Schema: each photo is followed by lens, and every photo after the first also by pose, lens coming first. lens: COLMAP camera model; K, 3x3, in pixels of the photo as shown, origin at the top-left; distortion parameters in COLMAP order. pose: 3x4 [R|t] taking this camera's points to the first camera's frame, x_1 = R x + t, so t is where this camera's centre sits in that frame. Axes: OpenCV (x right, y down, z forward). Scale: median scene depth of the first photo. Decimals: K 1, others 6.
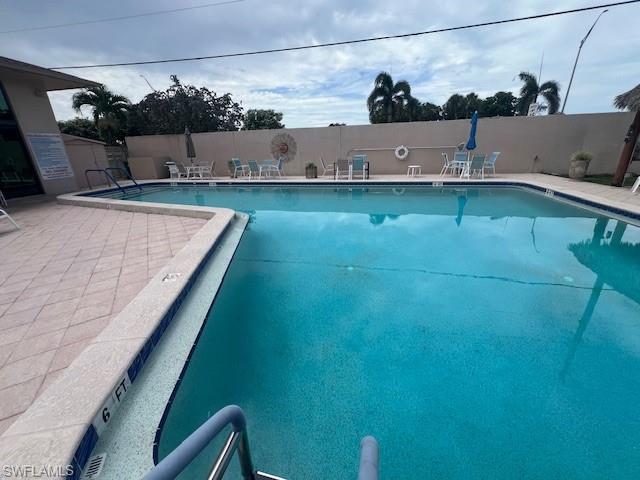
lens RADIAL K [[258.7, 0, 320.0], [0, 258.7, 240.0], [0, 0, 1]] dist [0.001913, 0.000165]
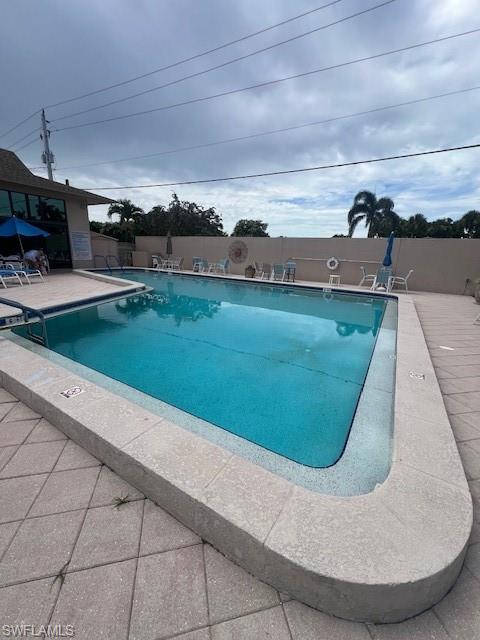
lens RADIAL K [[256.7, 0, 240.0], [0, 256.7, 320.0], [0, 0, 1]] dist [0.009768, 0.000226]
pose [[0.948344, 0.148585, -0.280296, 0.259325], [-0.173656, 0.982545, -0.066695, 0.039514], [0.265493, 0.111924, 0.957594, -0.128773]]
